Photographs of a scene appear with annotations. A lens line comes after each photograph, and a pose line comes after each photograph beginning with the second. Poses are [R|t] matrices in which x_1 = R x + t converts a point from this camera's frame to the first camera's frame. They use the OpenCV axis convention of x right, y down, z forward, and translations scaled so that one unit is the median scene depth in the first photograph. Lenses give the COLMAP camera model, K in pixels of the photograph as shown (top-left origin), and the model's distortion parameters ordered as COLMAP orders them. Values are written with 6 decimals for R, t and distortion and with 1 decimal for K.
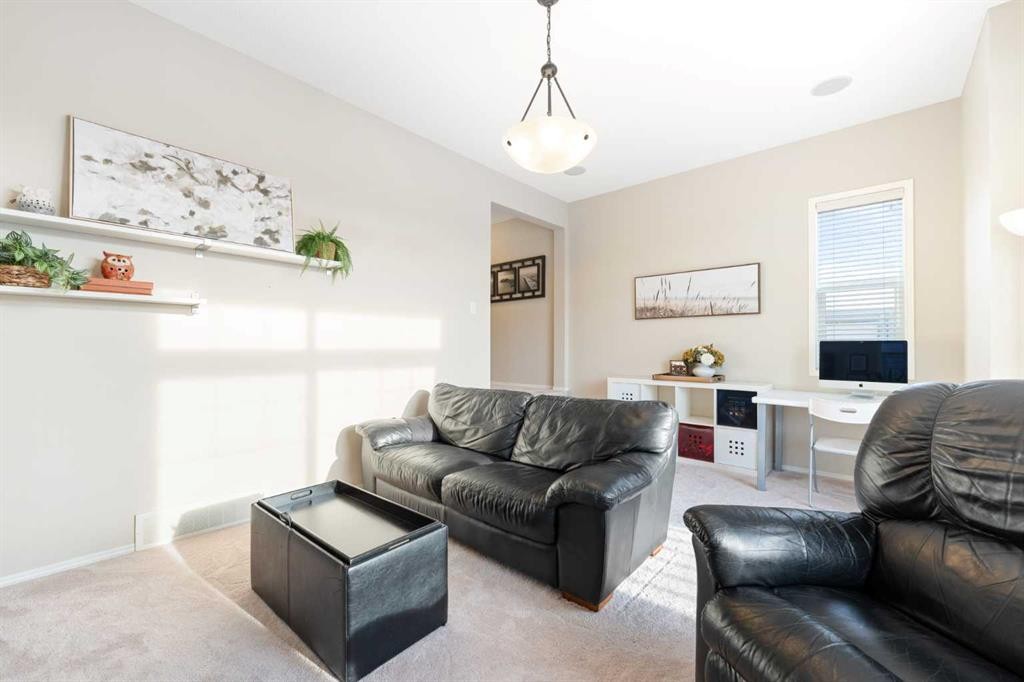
lens RADIAL K [[420.7, 0, 511.3], [0, 420.7, 346.4], [0, 0, 1]] dist [-0.000437, 0.000066]
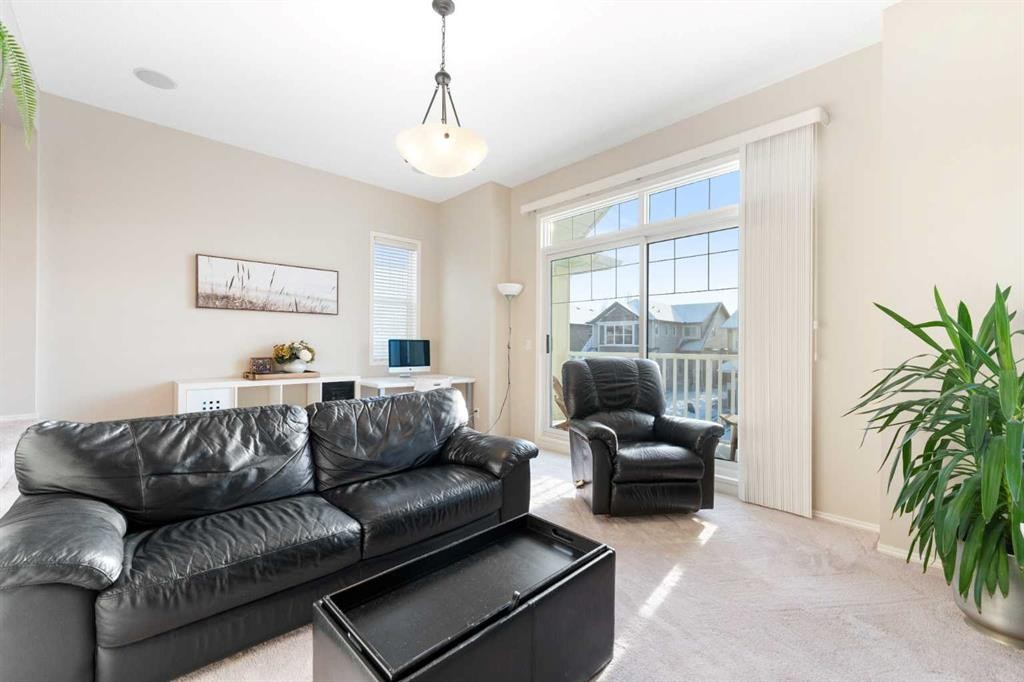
lens RADIAL K [[420.7, 0, 510.9], [0, 420.7, 342.9], [0, 0, 1]] dist [-0.000437, 0.000066]
pose [[0.077770, 0.003467, 0.996965, -0.490612], [-0.005373, 0.999981, -0.003059, 0.001225], [-0.996957, -0.005119, 0.077787, 0.392432]]
